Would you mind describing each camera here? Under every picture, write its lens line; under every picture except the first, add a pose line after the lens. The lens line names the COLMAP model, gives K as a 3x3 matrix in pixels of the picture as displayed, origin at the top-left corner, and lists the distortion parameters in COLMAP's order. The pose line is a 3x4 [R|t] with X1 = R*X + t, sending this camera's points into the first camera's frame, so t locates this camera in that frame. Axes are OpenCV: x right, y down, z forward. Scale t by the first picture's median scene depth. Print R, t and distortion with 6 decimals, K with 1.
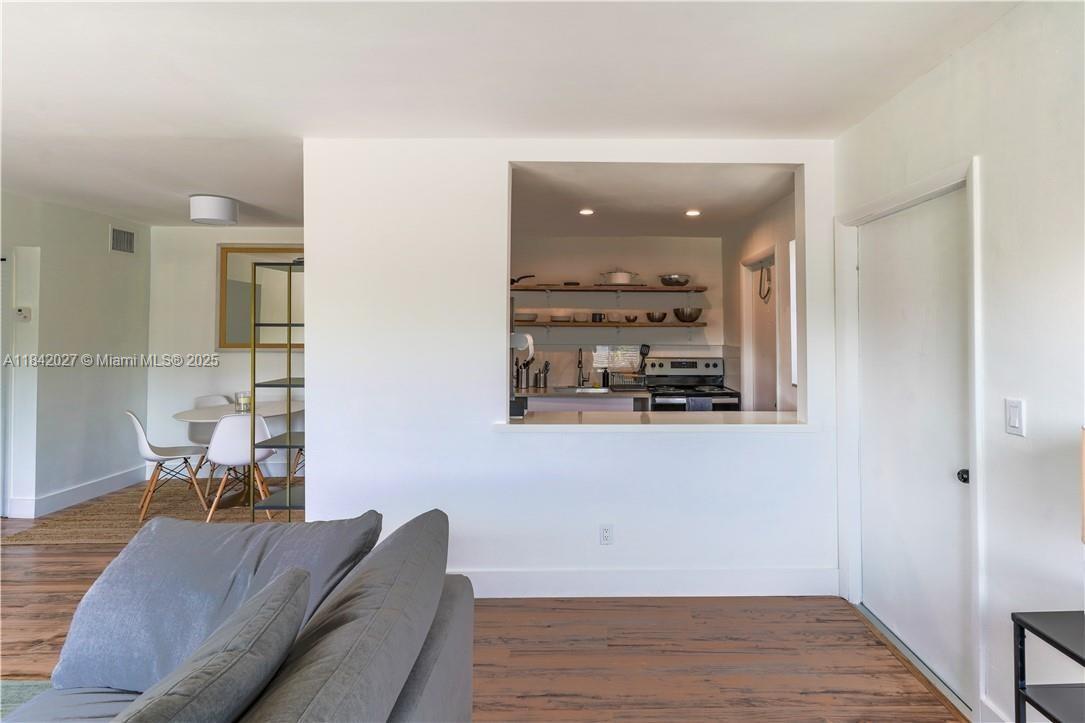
lens RADIAL K [[541.0, 0, 541.4], [0, 541.0, 334.2], [0, 0, 1]] dist [-0.024108, 0.000635]
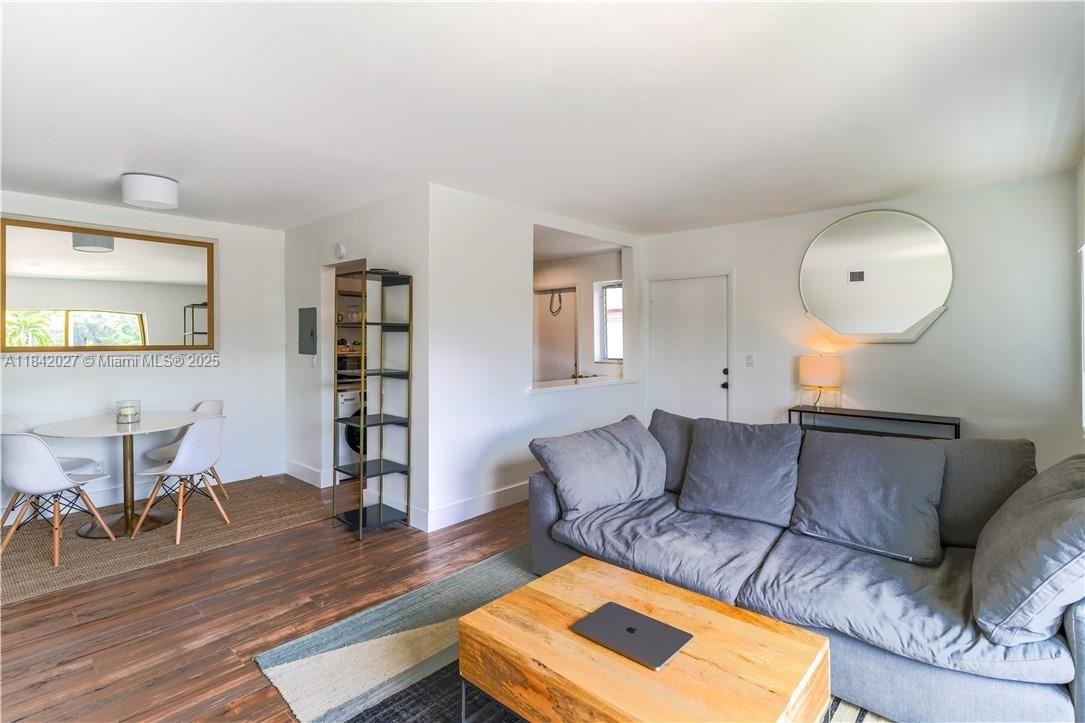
lens RADIAL K [[541.0, 0, 541.4], [0, 541.0, 334.2], [0, 0, 1]] dist [-0.024108, 0.000635]
pose [[0.688407, 0.001845, 0.725323, -0.939726], [0.004973, 0.999961, -0.007264, 0.013627], [-0.725308, 0.008608, 0.688371, -0.095246]]
